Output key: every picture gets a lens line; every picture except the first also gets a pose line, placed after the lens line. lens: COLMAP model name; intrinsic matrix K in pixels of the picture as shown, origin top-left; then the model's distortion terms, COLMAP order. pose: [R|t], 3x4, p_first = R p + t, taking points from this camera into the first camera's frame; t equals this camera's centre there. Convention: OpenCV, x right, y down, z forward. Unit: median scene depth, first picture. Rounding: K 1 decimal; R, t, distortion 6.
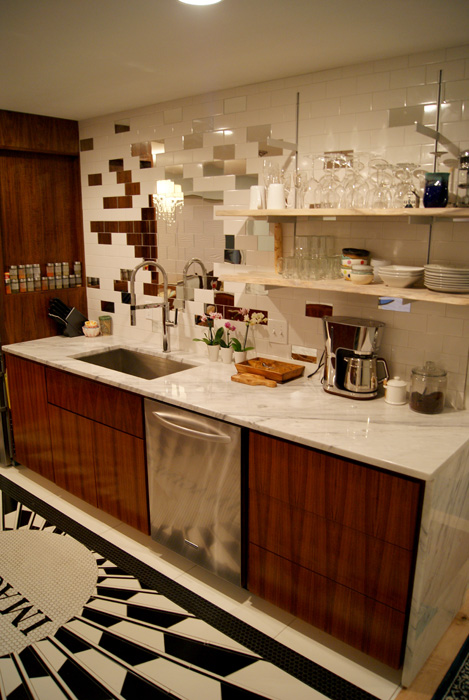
lens RADIAL K [[544.1, 0, 234.5], [0, 544.1, 352.9], [0, 0, 1]] dist [-0.070160, 0.008047]
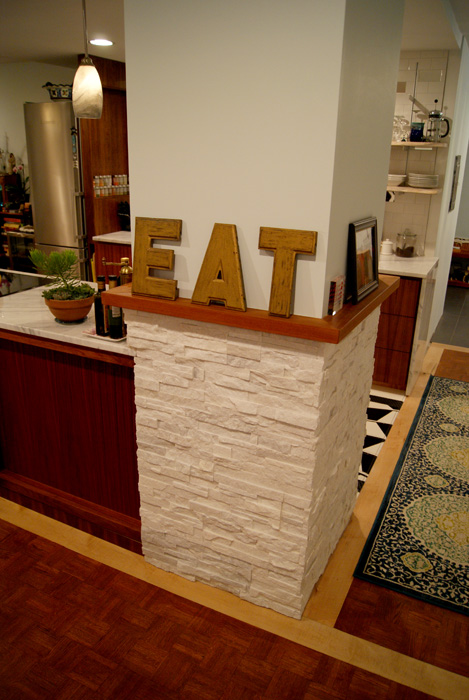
lens RADIAL K [[544.1, 0, 235.6], [0, 544.1, 347.5], [0, 0, 1]] dist [-0.070160, 0.008047]
pose [[0.970508, -0.061605, 0.233065, -0.561834], [0.034832, 0.992486, 0.117296, 0.156702], [-0.238540, -0.105719, 0.965361, -0.565939]]
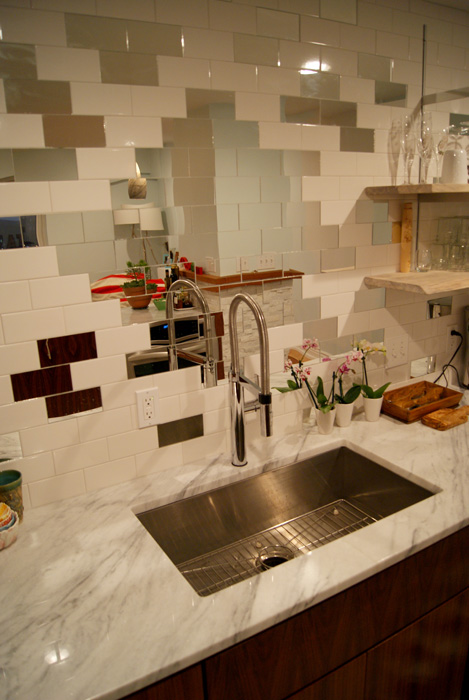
lens RADIAL K [[544.1, 0, 237.0], [0, 544.1, 351.5], [0, 0, 1]] dist [-0.070160, 0.008047]
pose [[0.320040, -0.259780, 0.911092, -0.689632], [0.260275, 0.948779, 0.179099, -0.238712], [-0.910951, 0.179815, 0.371262, 0.973813]]
